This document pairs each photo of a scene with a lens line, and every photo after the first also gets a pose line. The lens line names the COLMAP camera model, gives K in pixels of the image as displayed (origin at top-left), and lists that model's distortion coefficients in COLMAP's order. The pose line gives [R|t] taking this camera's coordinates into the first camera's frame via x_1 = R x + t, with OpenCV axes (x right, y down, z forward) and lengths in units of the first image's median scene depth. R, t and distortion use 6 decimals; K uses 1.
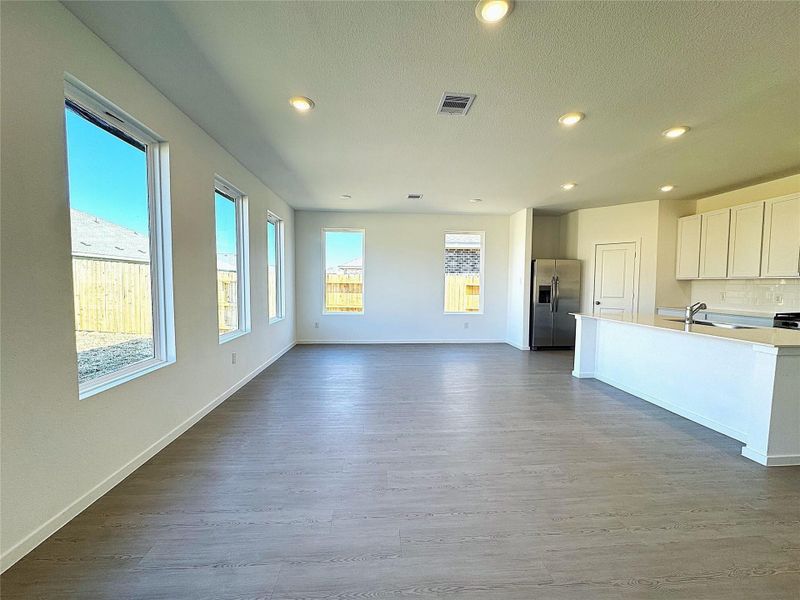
lens RADIAL K [[320.4, 0, 399.1], [0, 320.4, 300.9], [0, 0, 1]] dist [-0.002689, 0.000174]
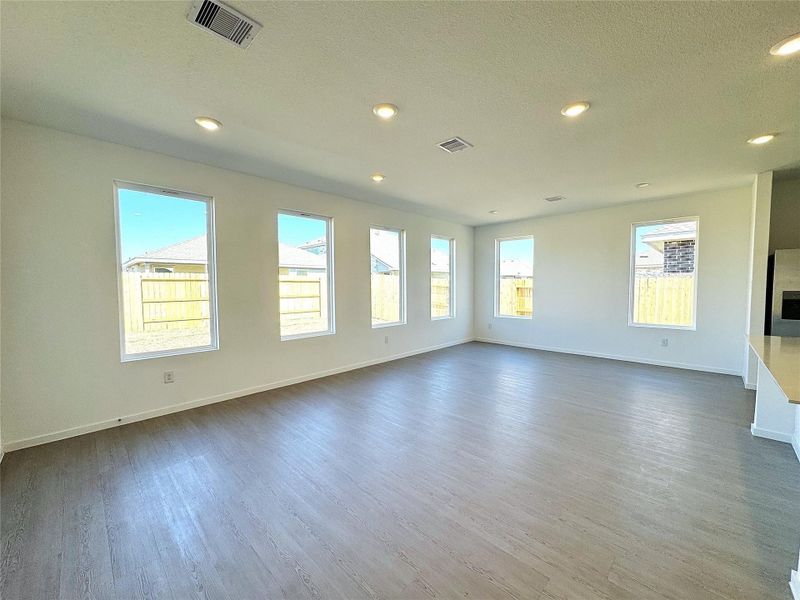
lens RADIAL K [[320.4, 0, 399.1], [0, 320.4, 300.1], [0, 0, 1]] dist [-0.002689, 0.000174]
pose [[0.660194, 0.022445, -0.750760, 0.409695], [-0.031740, 0.999494, 0.001970, -0.007620], [0.750424, 0.022529, 0.660573, 0.021185]]
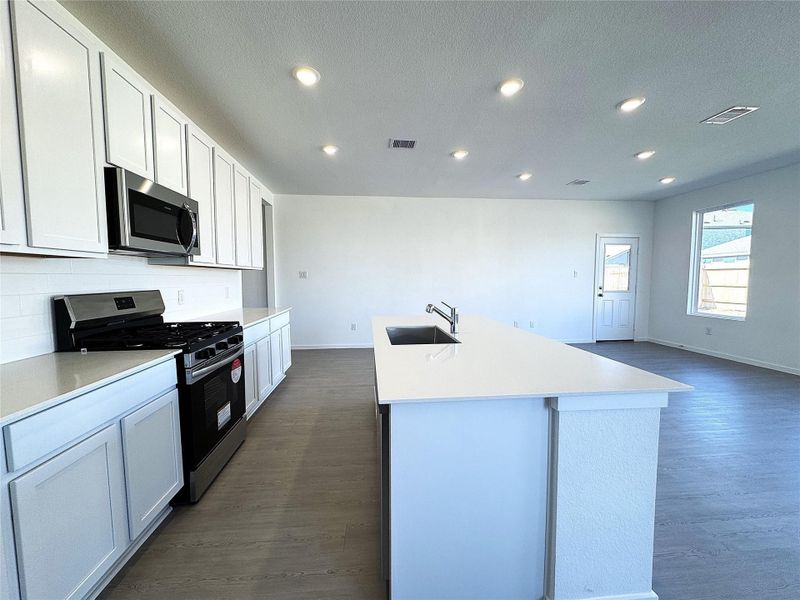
lens RADIAL K [[320.4, 0, 406.4], [0, 320.4, 300.1], [0, 0, 1]] dist [-0.002689, 0.000174]
pose [[-0.999385, -0.000283, -0.035073, 0.568972], [-0.004648, 0.992218, 0.124425, -0.044691], [0.034764, 0.124512, -0.991609, 0.913057]]
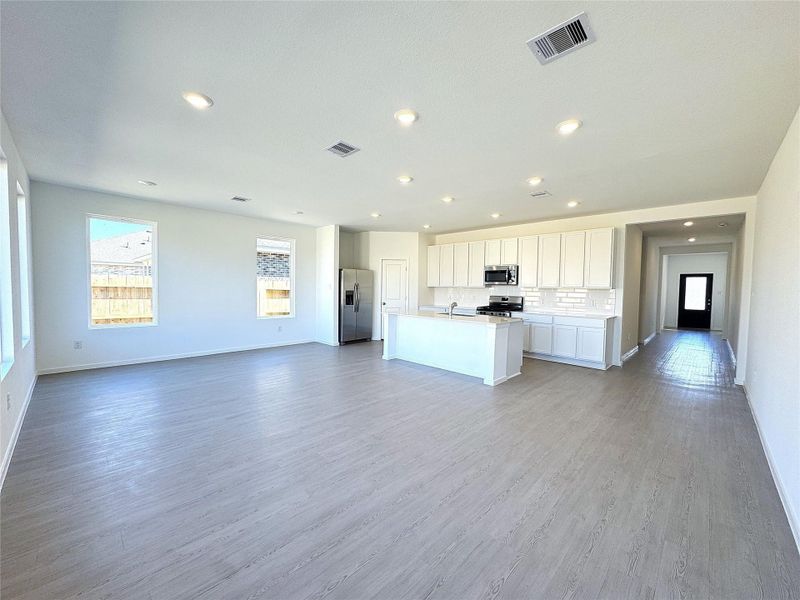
lens RADIAL K [[320.4, 0, 399.6], [0, 320.4, 299.7], [0, 0, 1]] dist [-0.002689, 0.000174]
pose [[0.745702, -0.019005, 0.666008, -0.213712], [0.025395, 0.999677, 0.000093, -0.008241], [-0.665795, 0.016844, 0.745945, -0.031445]]
